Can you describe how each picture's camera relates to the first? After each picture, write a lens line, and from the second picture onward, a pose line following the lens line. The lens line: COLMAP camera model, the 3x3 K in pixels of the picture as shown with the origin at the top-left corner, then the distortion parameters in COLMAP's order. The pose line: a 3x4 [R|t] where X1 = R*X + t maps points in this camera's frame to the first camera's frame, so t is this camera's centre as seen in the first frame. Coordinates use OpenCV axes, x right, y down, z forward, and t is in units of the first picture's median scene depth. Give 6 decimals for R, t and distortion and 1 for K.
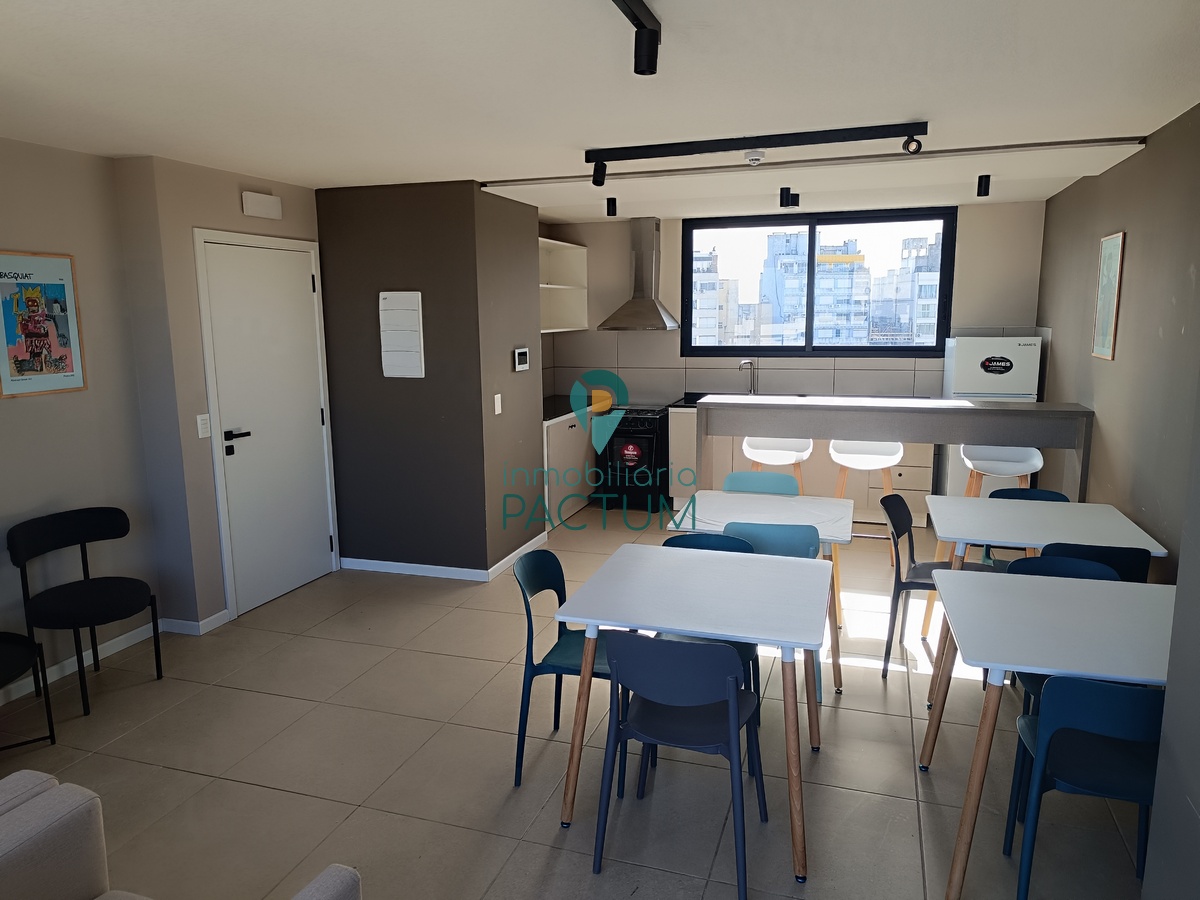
lens RADIAL K [[823.4, 0, 599.3], [0, 823.4, 450.8], [0, 0, 1]] dist [0.005440, -0.001274]
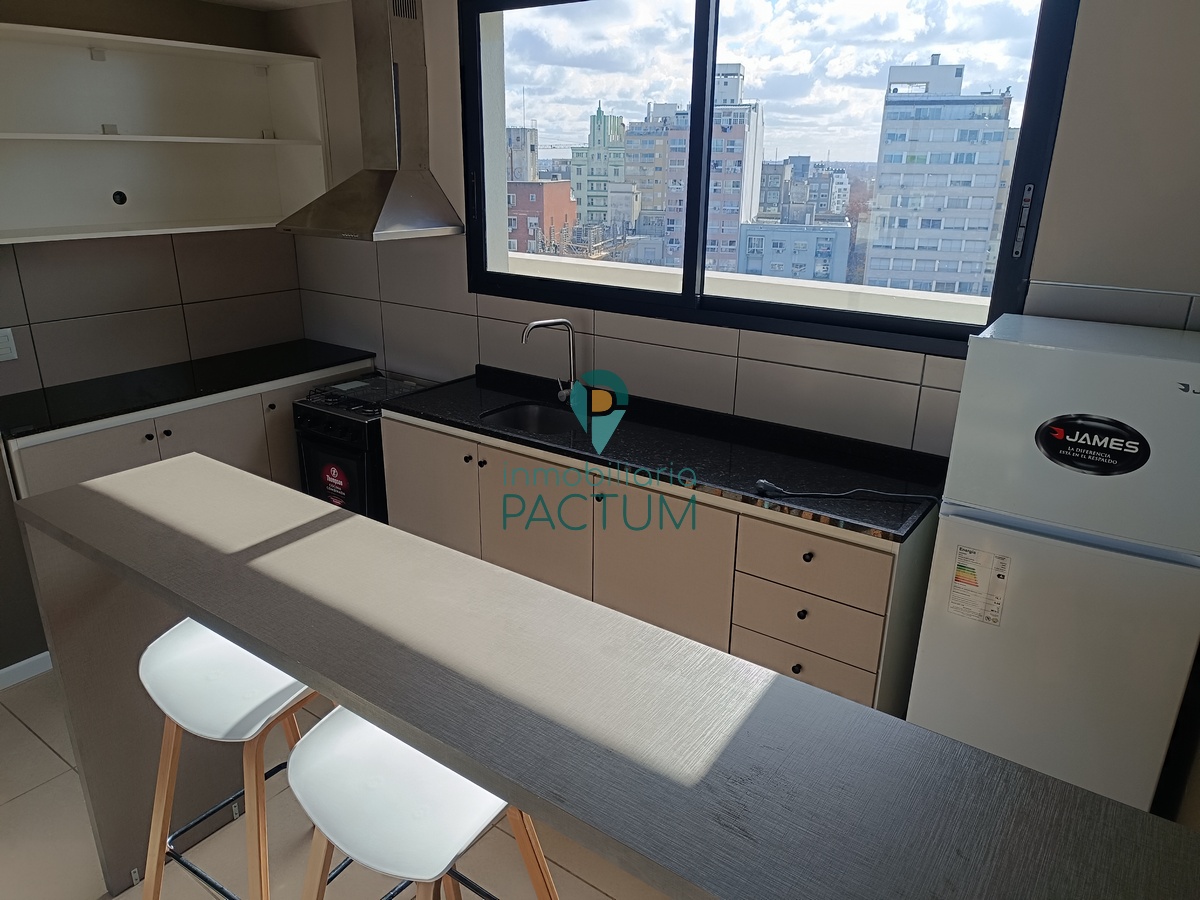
lens RADIAL K [[823.4, 0, 601.5], [0, 823.4, 446.0], [0, 0, 1]] dist [0.005440, -0.001274]
pose [[0.952239, 0.119709, -0.280909, 0.395632], [-0.071675, 0.981875, 0.175456, -0.141873], [0.296821, -0.146942, 0.943560, 0.664310]]
